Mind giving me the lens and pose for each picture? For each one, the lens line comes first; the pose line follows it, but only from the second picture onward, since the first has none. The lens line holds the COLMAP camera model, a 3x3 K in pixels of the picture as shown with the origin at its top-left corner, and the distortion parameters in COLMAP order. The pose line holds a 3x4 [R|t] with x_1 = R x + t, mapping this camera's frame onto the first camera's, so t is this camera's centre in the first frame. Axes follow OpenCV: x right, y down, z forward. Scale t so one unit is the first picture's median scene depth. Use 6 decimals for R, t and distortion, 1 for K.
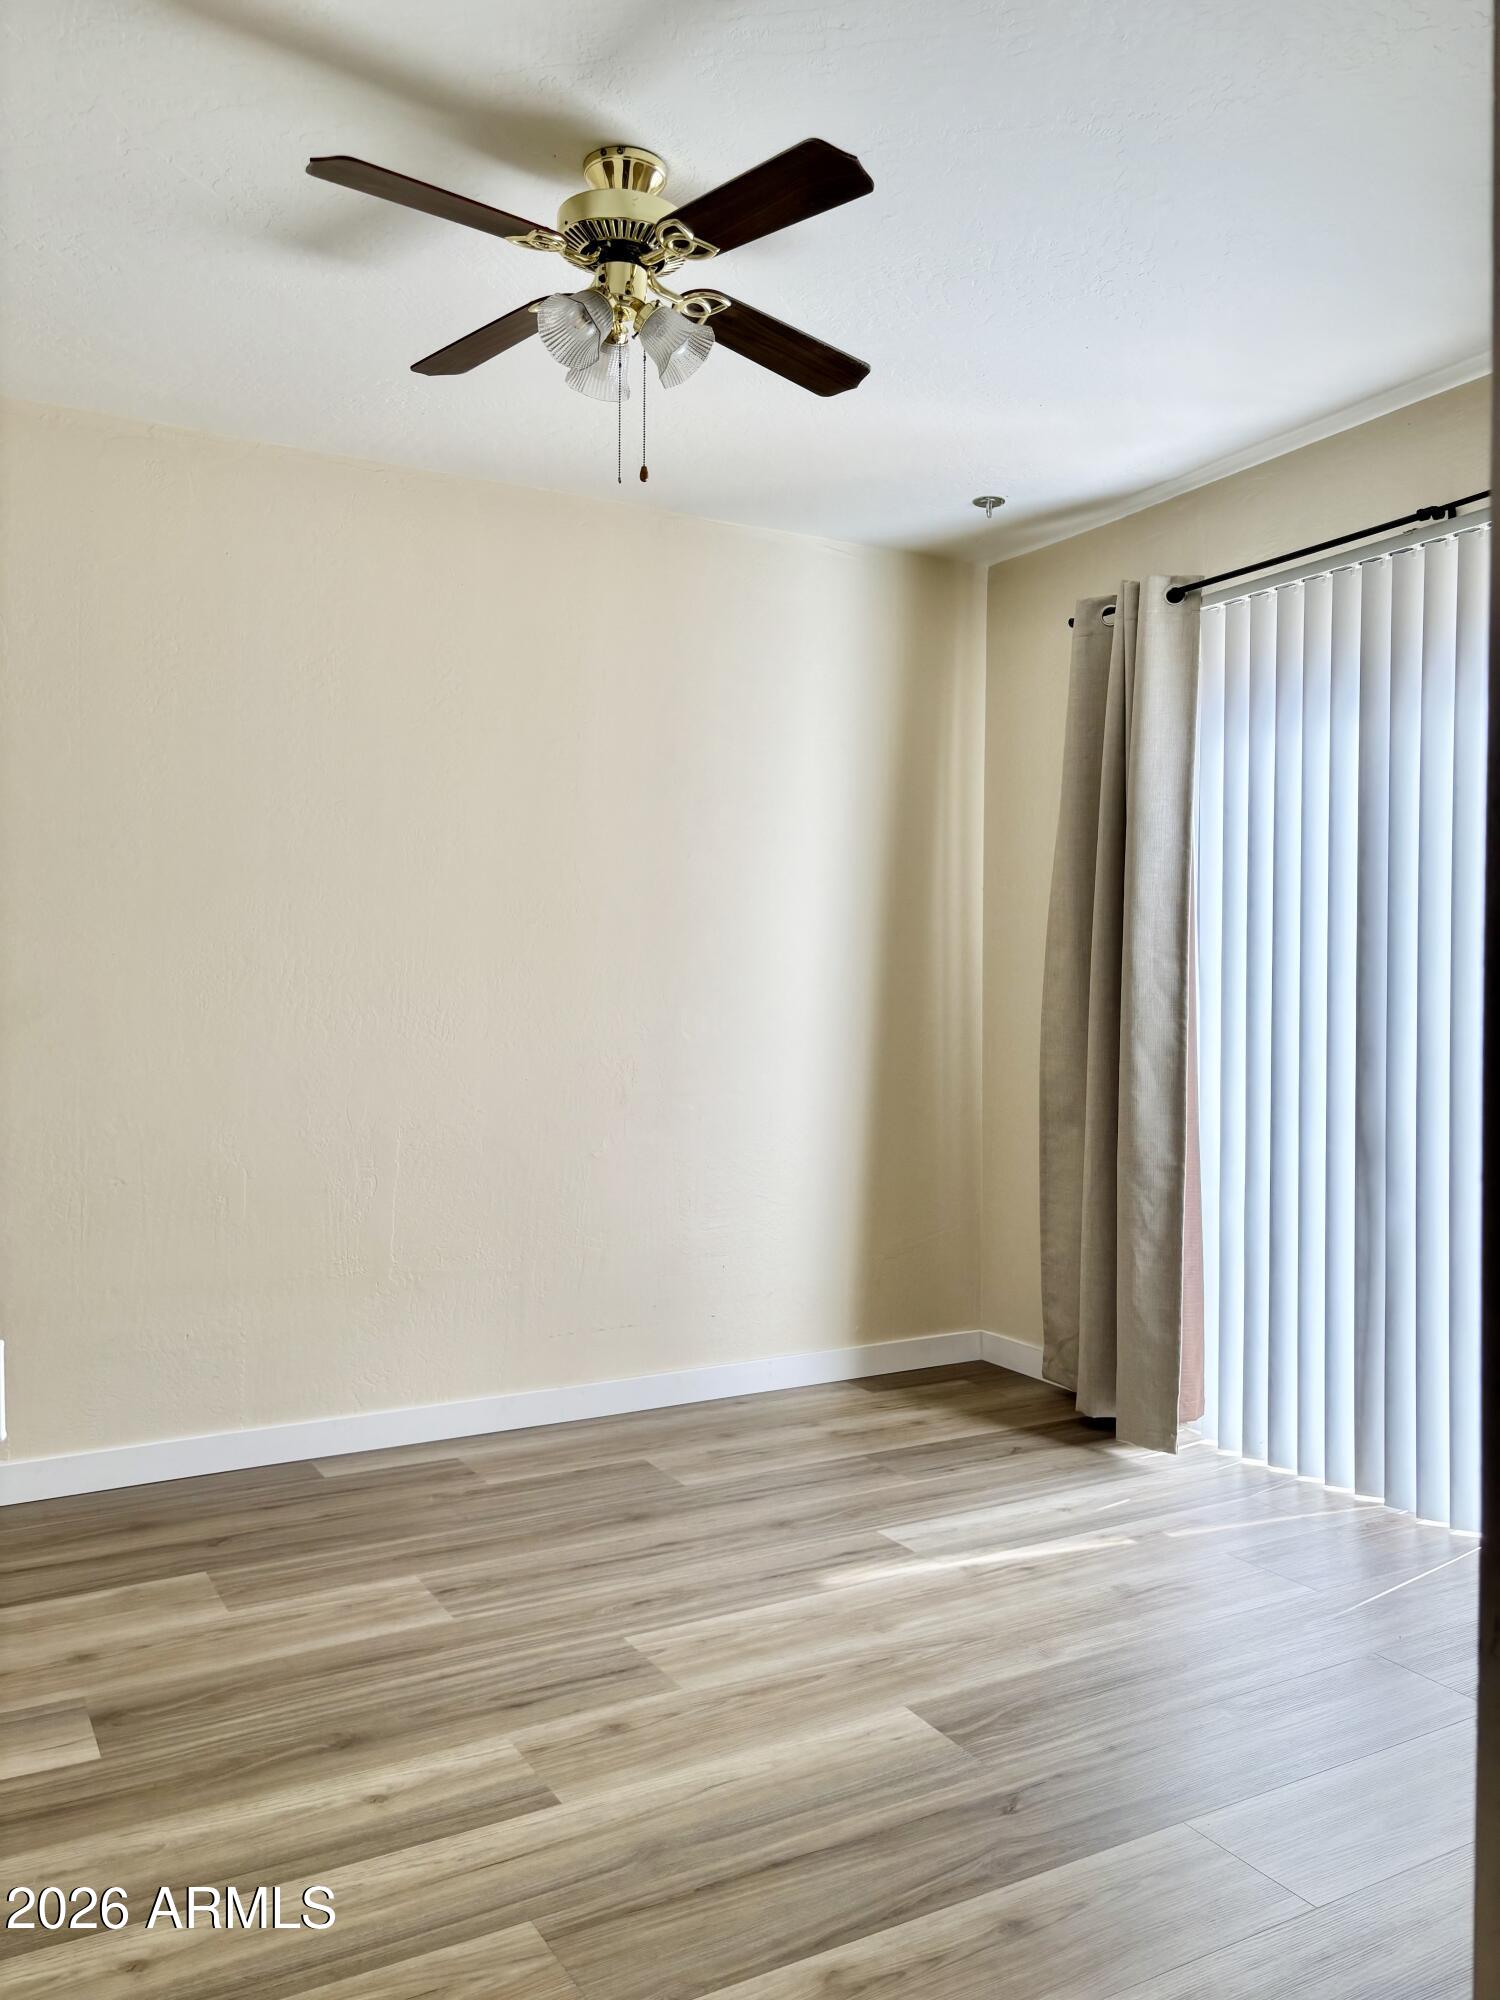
lens RADIAL K [[1531.9, 0, 750.0], [0, 1531.9, 1000.0], [0, 0, 1]] dist [-0.000217, 0.097860]
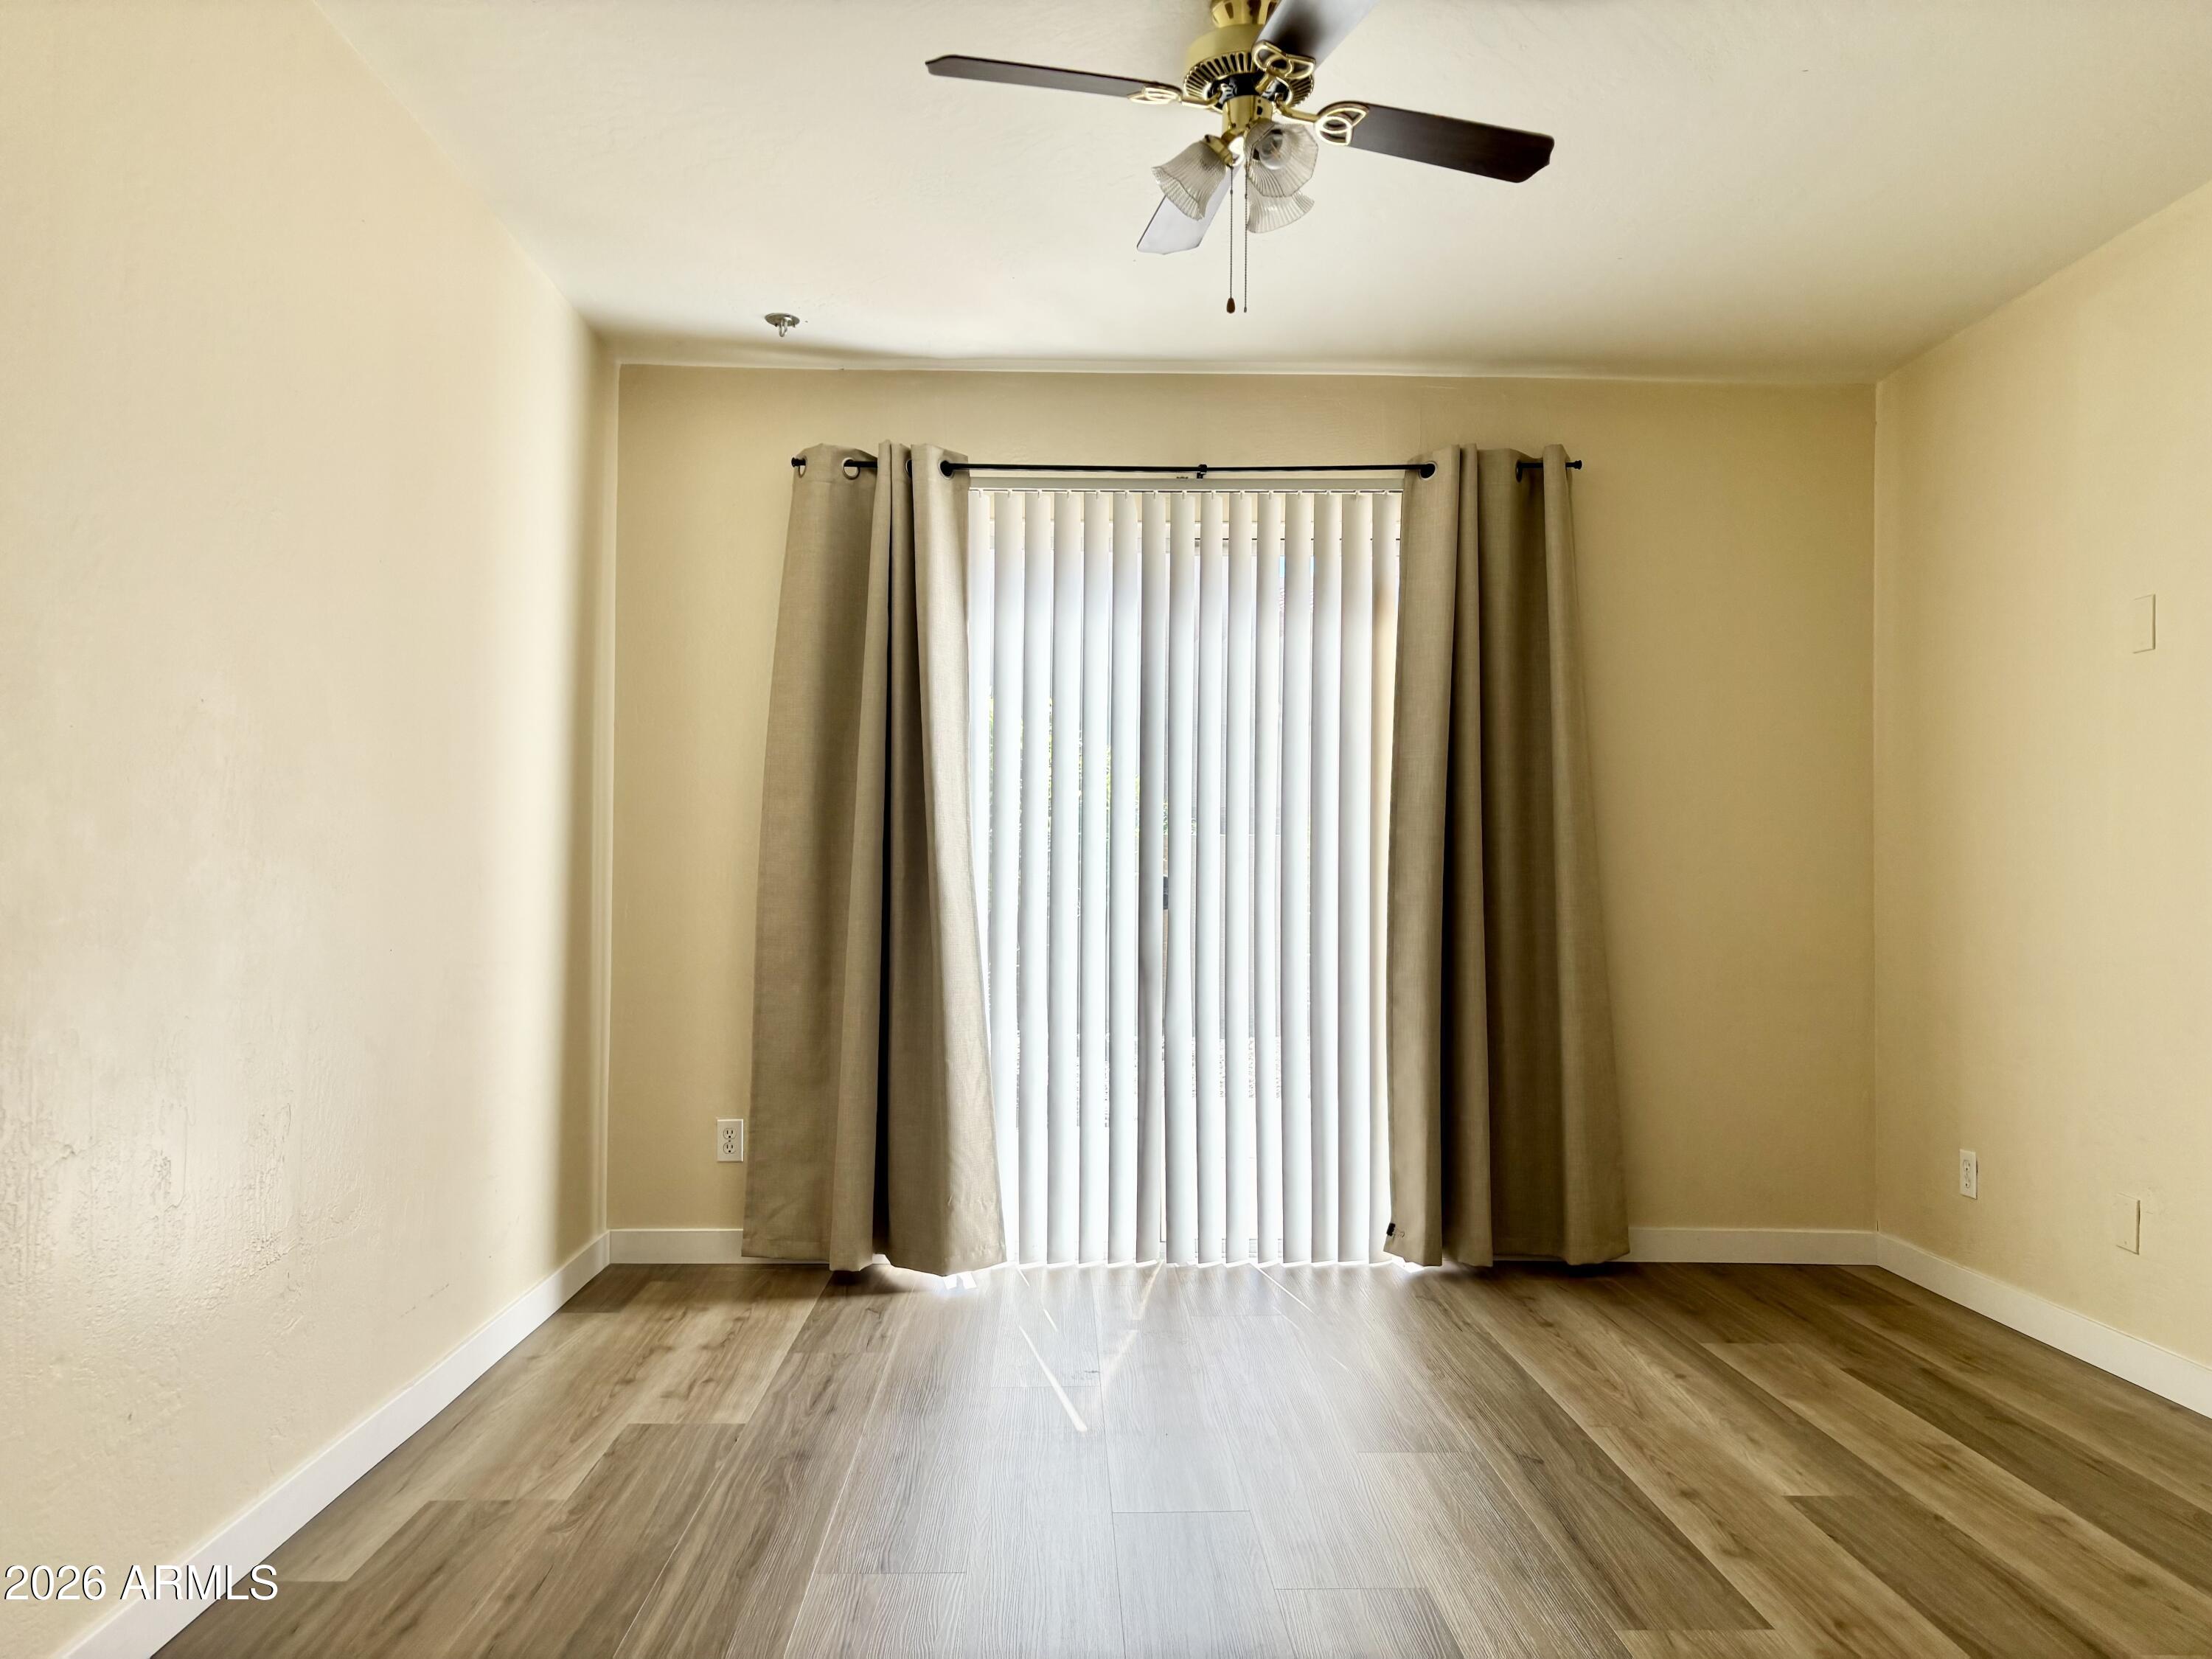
lens RADIAL K [[1694.3, 0, 1097.4], [0, 1694.3, 839.2], [0, 0, 1]] dist [-0.000217, 0.097860]
pose [[0.461753, 0.025240, 0.886649, -0.750486], [-0.000016, 0.999595, -0.028446, 0.026744], [-0.887008, 0.013121, 0.461567, 0.391350]]
